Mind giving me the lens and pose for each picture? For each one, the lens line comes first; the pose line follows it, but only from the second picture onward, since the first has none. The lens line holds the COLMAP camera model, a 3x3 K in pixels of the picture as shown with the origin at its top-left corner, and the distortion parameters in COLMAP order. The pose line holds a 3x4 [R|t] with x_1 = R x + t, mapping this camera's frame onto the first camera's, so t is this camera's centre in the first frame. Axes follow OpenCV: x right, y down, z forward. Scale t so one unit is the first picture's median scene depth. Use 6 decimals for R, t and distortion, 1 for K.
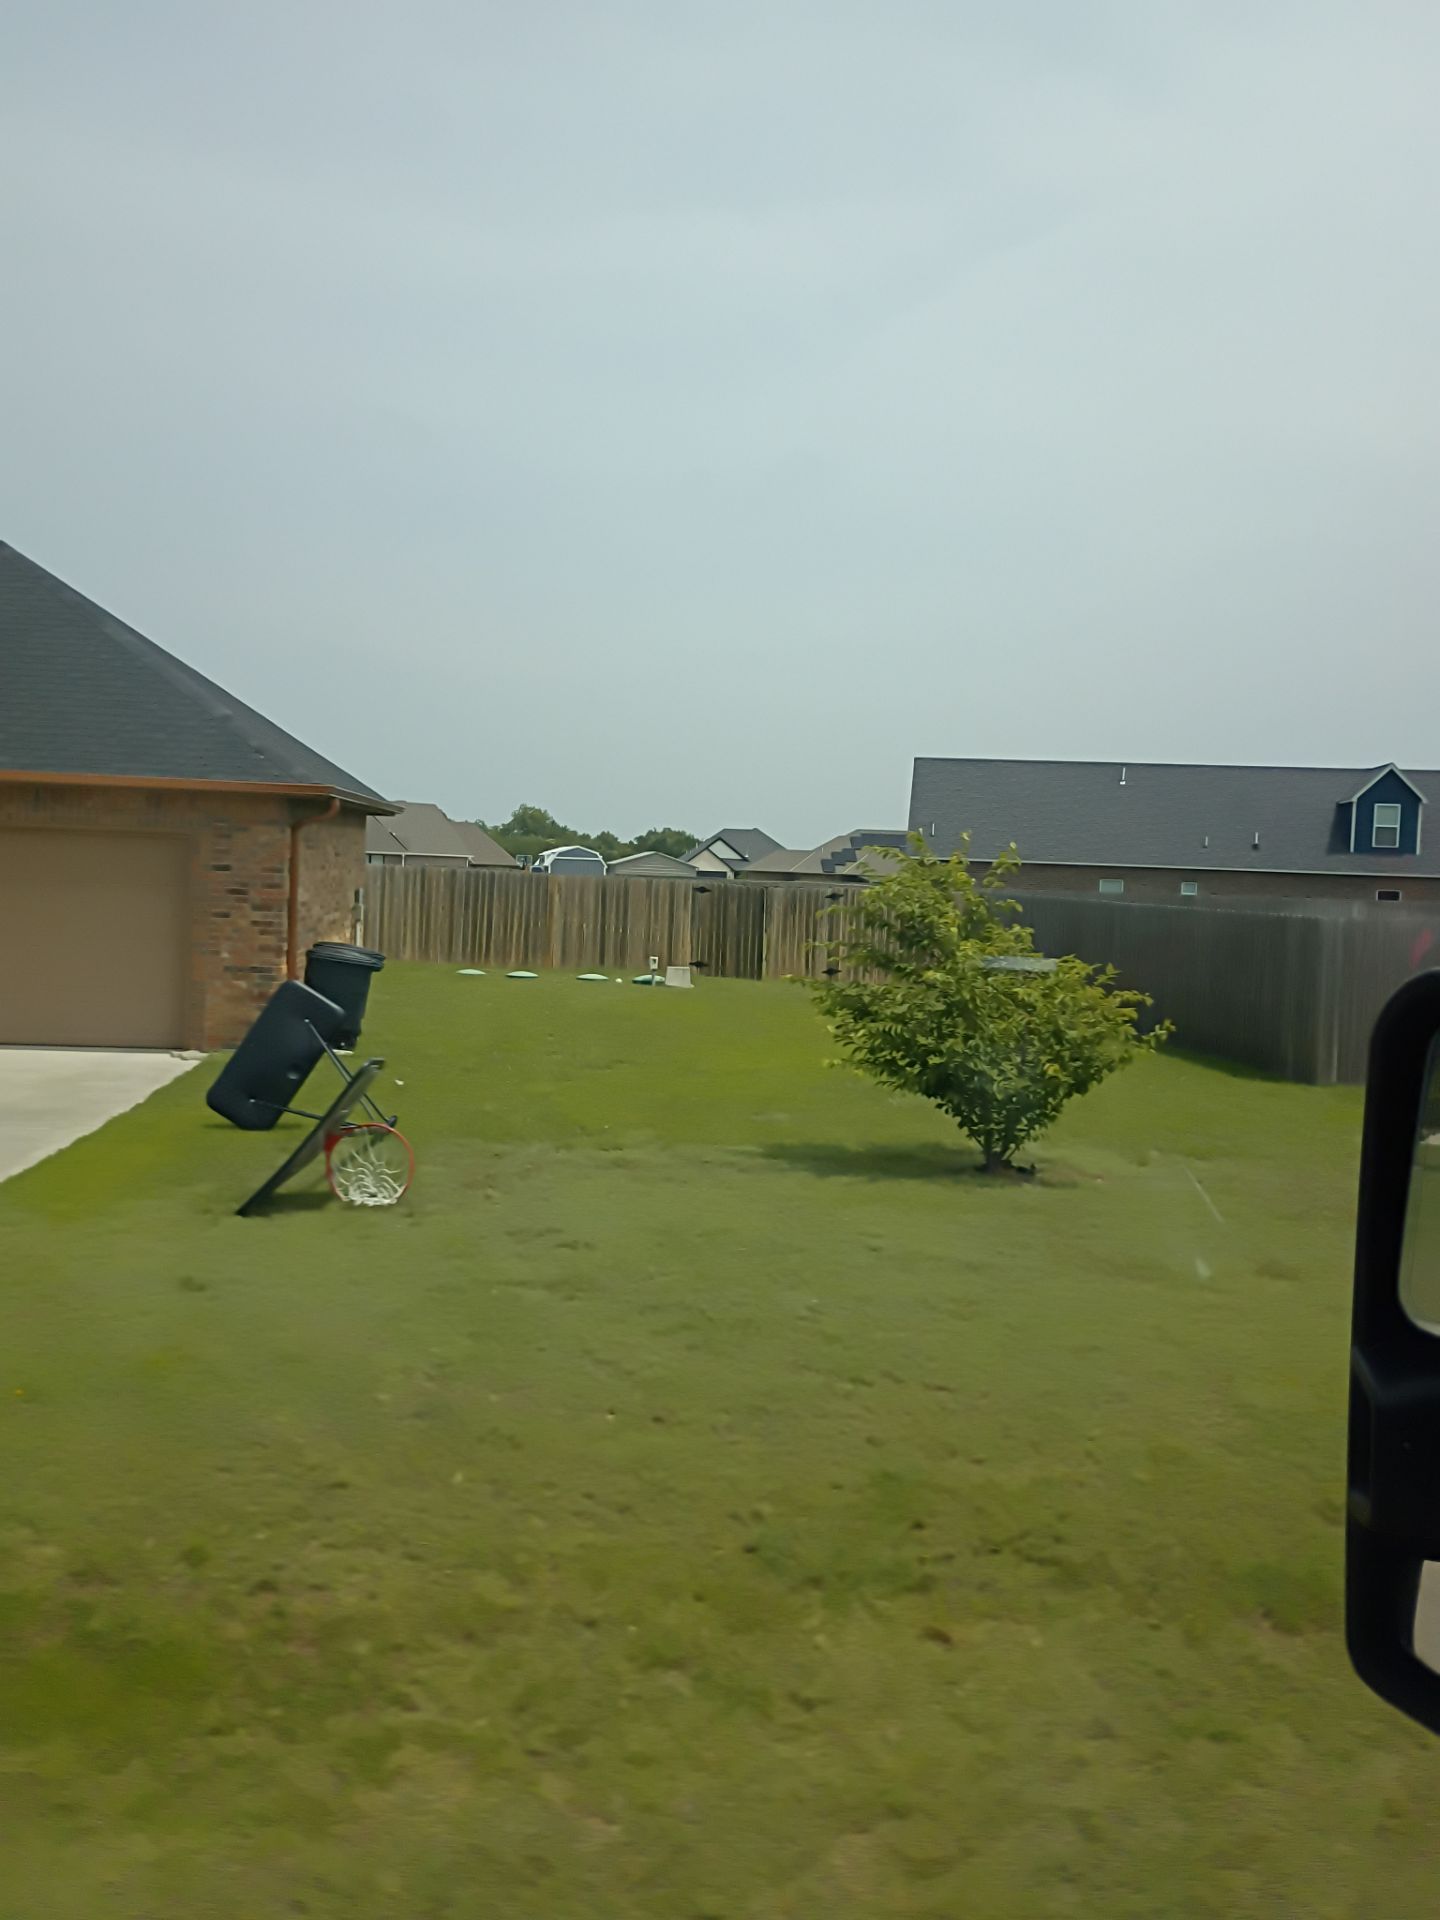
lens RADIAL K [[1660.1, 0, 719.7], [0, 1660.1, 955.5], [0, 0, 1]] dist [0.086052, -0.001210]
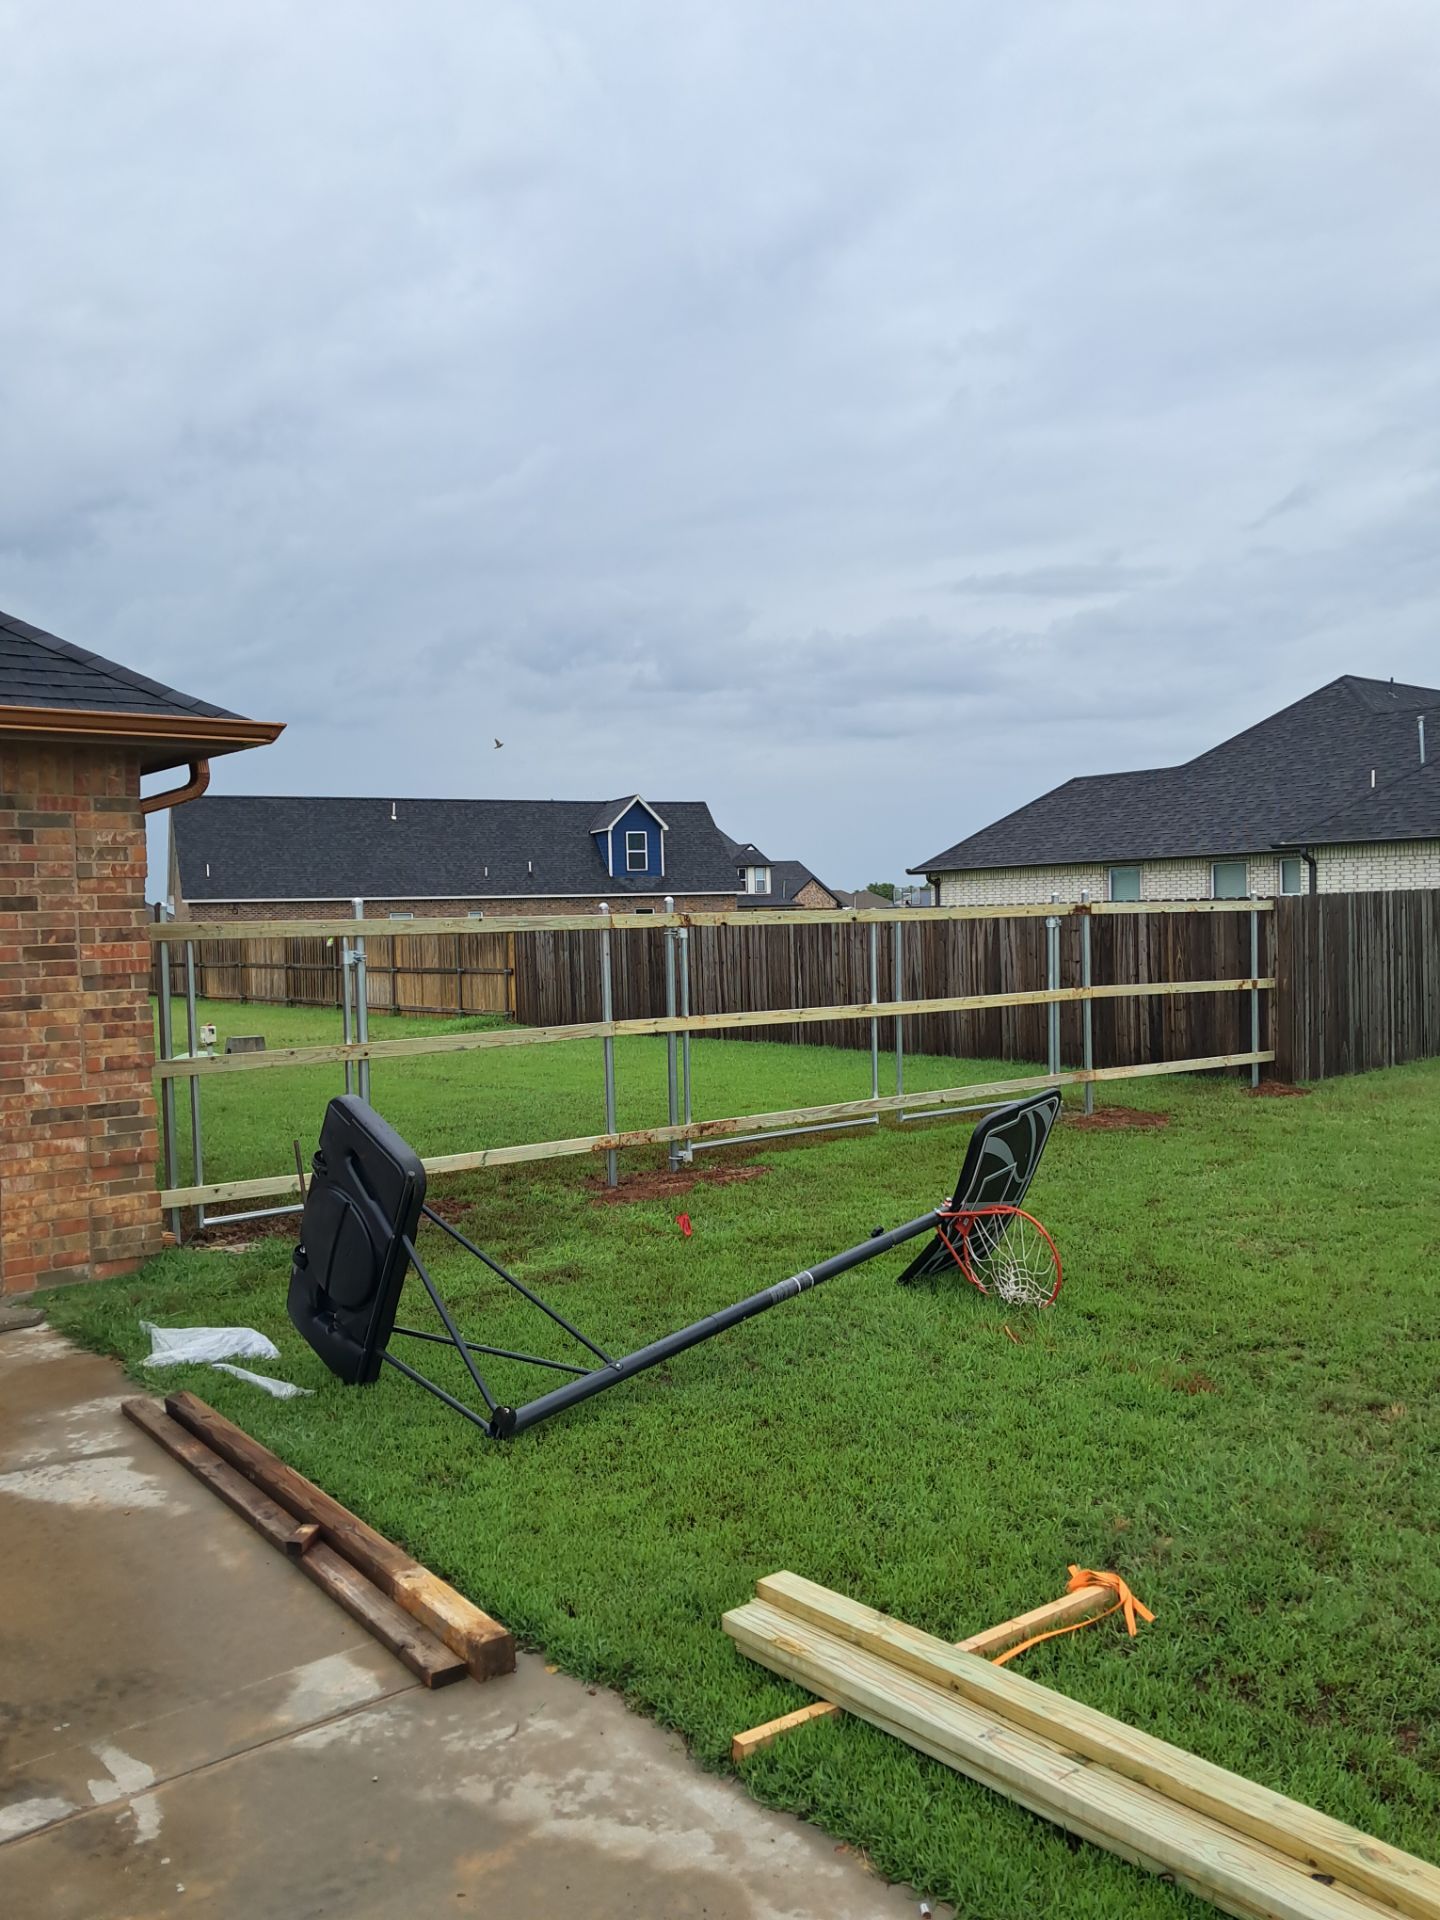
lens RADIAL K [[1496.5, 0, 729.5], [0, 1496.5, 970.6], [0, 0, 1]] dist [0.072604, -0.086844]
pose [[0.835886, -0.078361, 0.543281, -0.186220], [0.085086, 0.996292, 0.012789, -0.011383], [-0.542269, 0.035535, 0.839453, 0.275530]]
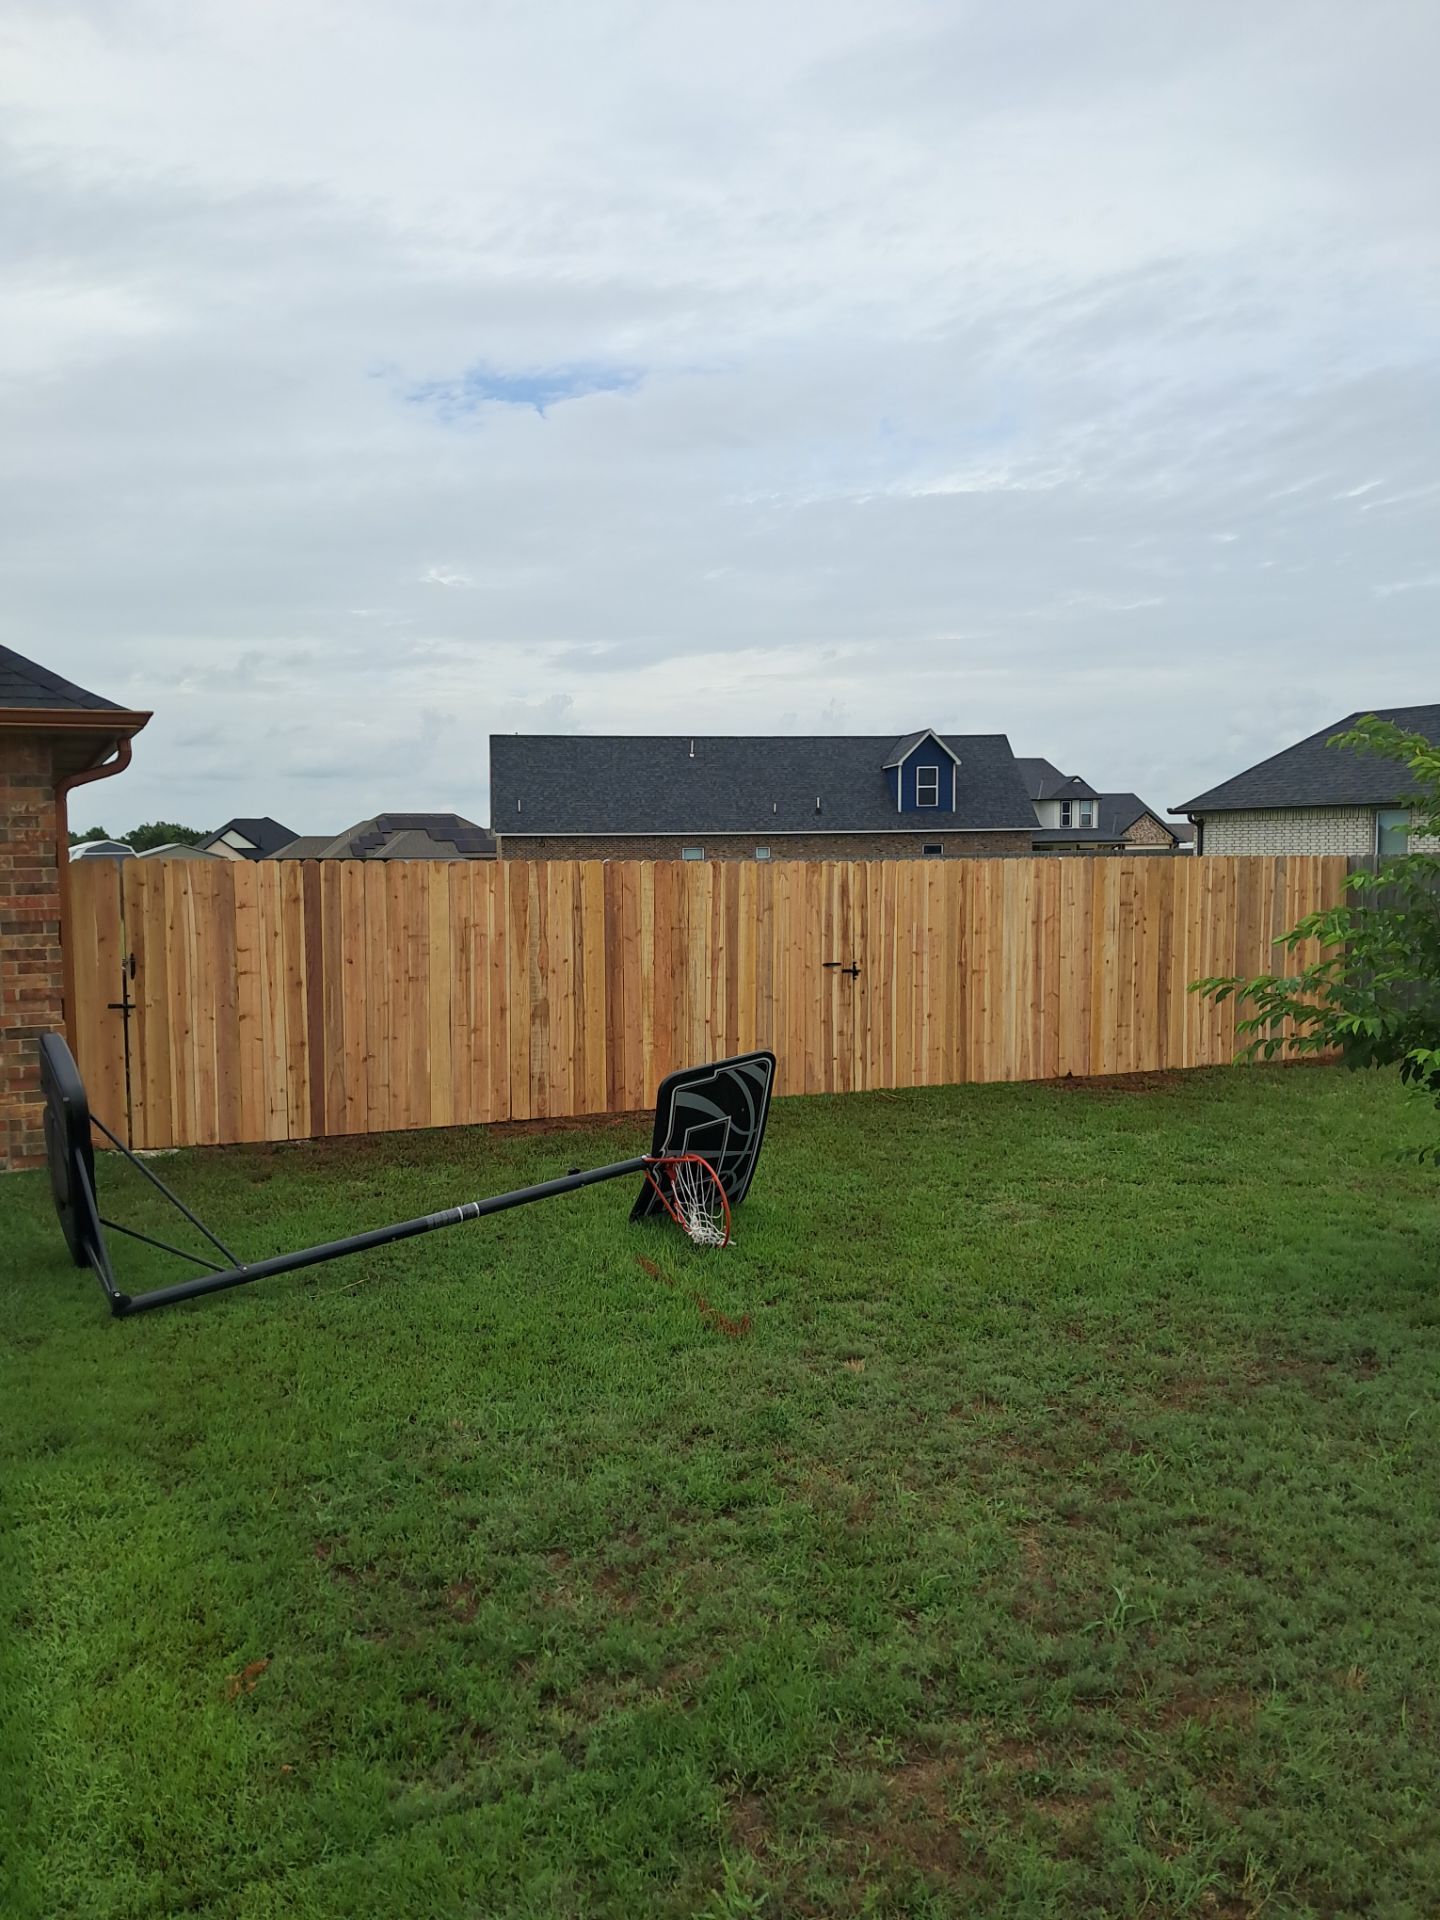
lens RADIAL K [[1496.5, 0, 716.0], [0, 1496.5, 965.4], [0, 0, 1]] dist [0.072604, -0.086844]
pose [[0.945507, -0.073186, 0.317272, -0.109825], [0.065023, 0.997225, 0.036256, -0.009634], [-0.319044, -0.013650, 0.947641, 0.215092]]
